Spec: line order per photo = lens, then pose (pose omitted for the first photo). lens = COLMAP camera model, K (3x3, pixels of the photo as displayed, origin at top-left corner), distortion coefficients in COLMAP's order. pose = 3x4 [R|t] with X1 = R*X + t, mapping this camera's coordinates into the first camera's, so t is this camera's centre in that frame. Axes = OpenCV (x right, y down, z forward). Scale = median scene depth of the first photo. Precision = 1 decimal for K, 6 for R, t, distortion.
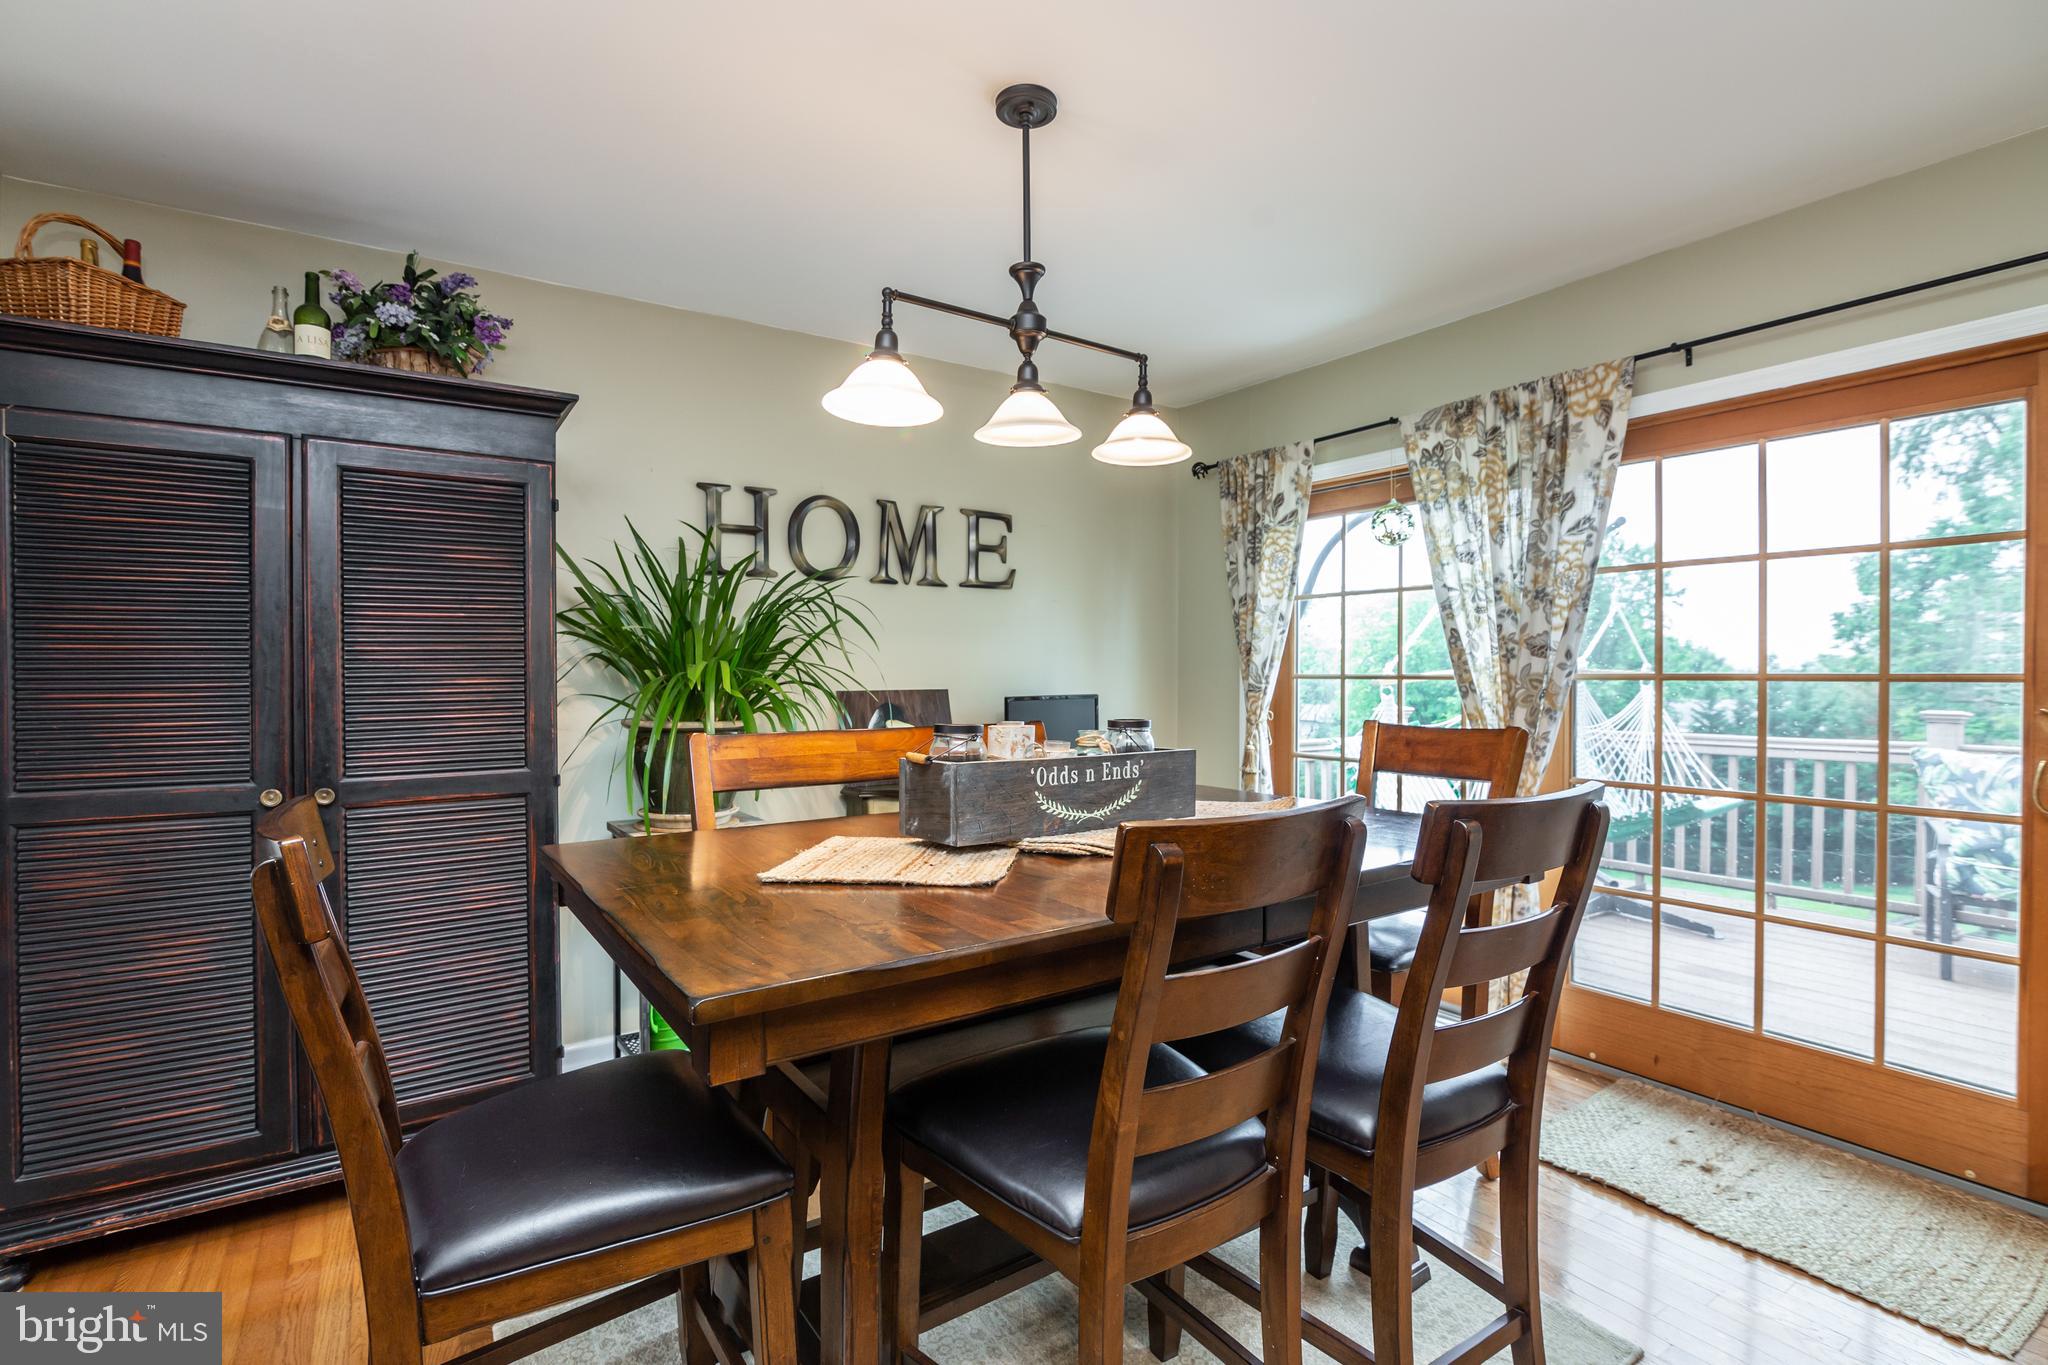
lens RADIAL K [[962.3, 0, 1025.0], [0, 962.3, 681.2], [0, 0, 1]] dist [-0.003502, -0.000269]
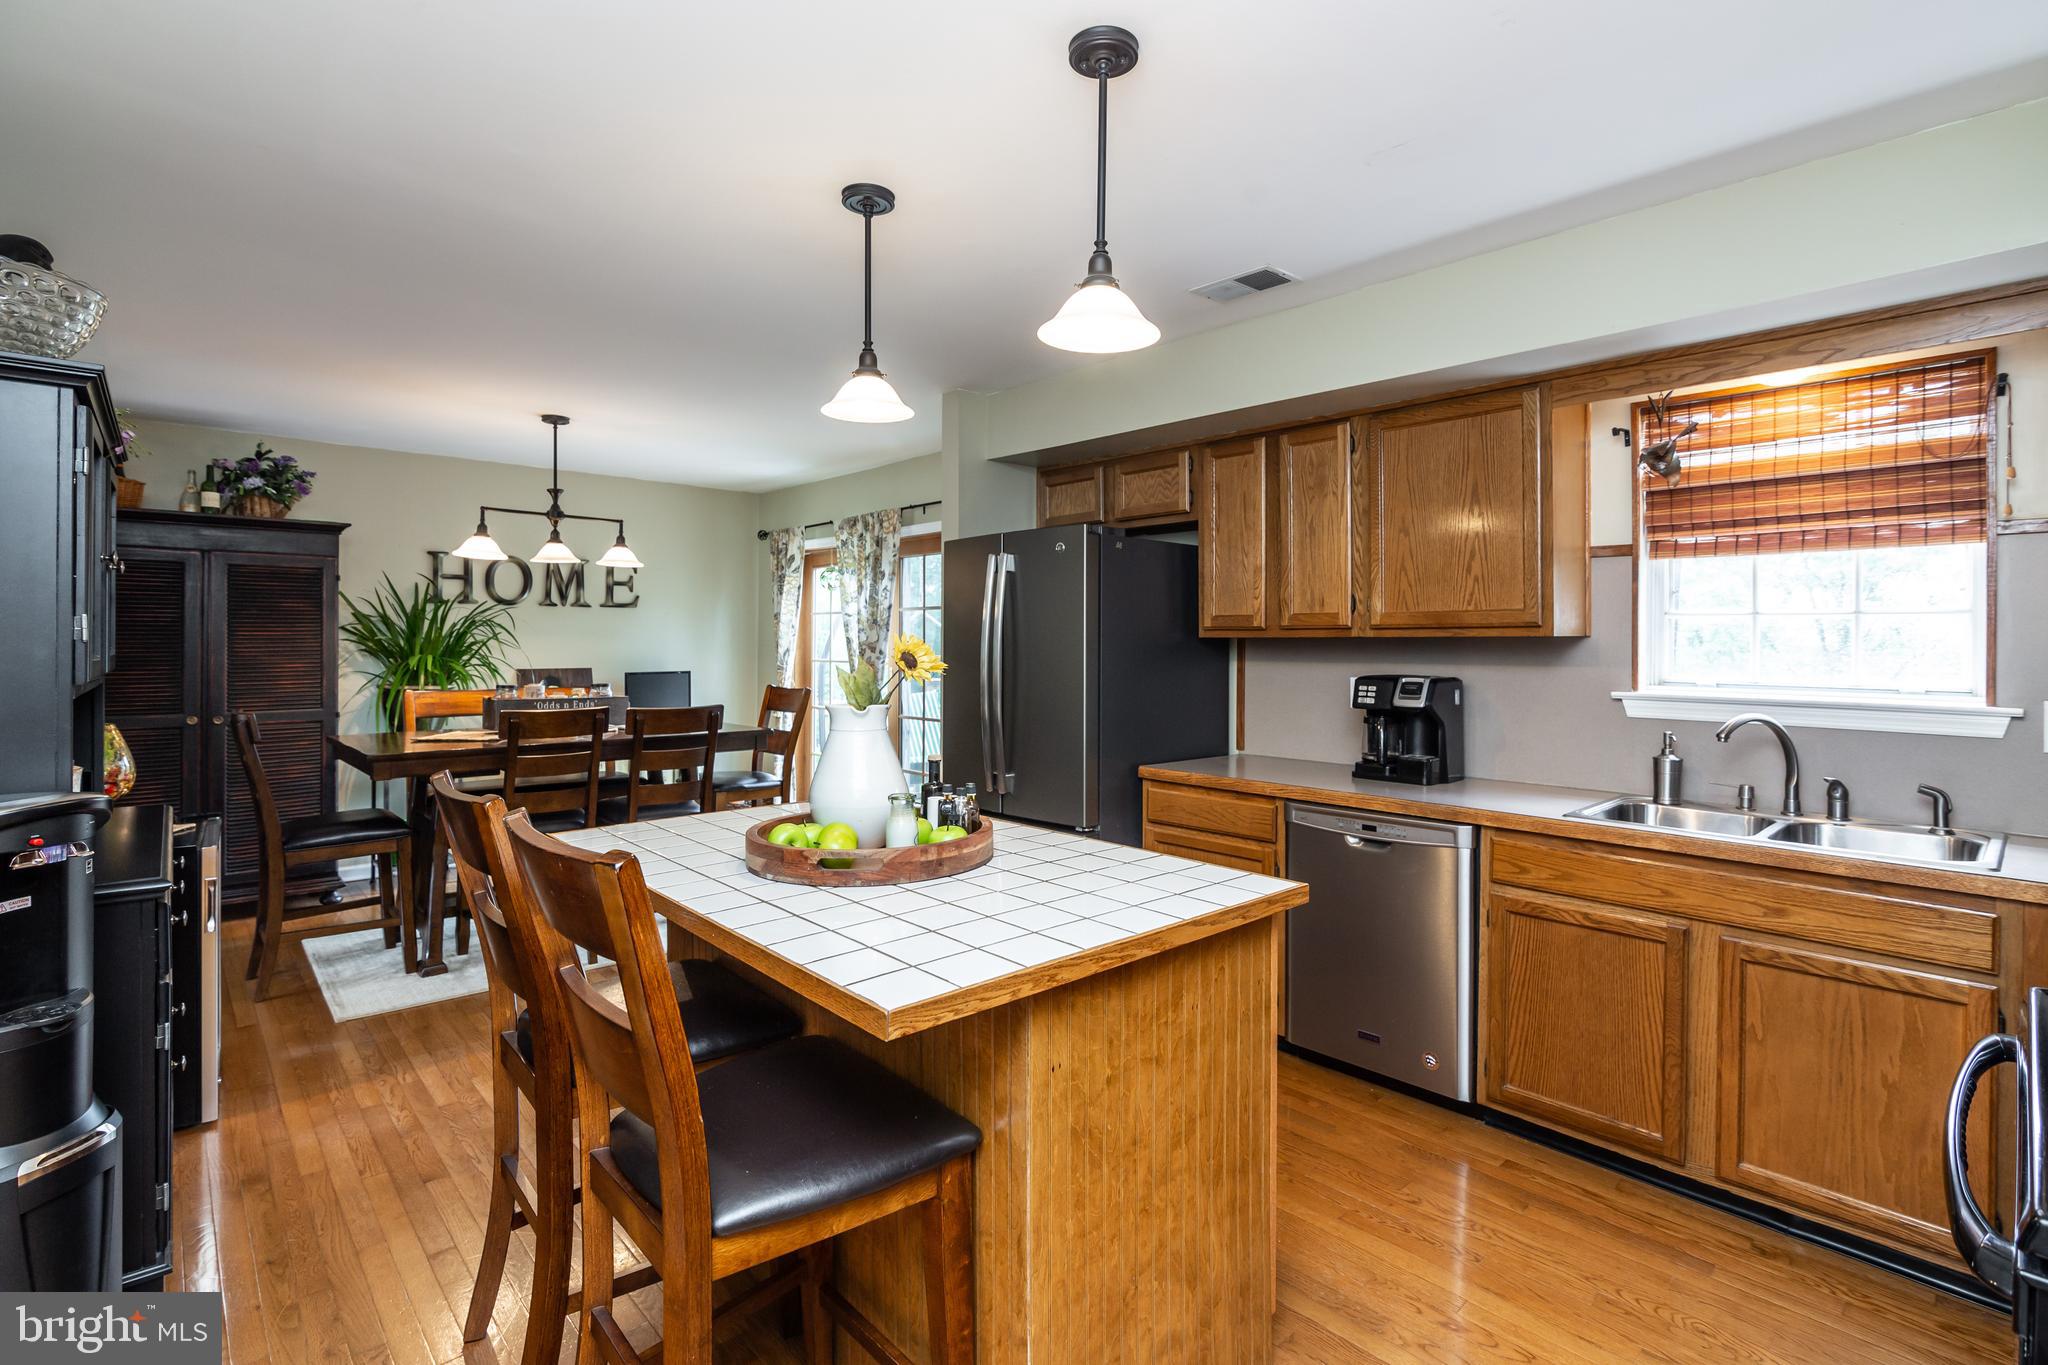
lens RADIAL K [[962.3, 0, 984.6], [0, 962.3, 648.9], [0, 0, 1]] dist [-0.003502, -0.000269]
pose [[0.991764, 0.003323, 0.128035, 0.498604], [-0.002551, 0.999978, -0.006191, -0.021197], [-0.128053, 0.005813, 0.991750, -0.975054]]
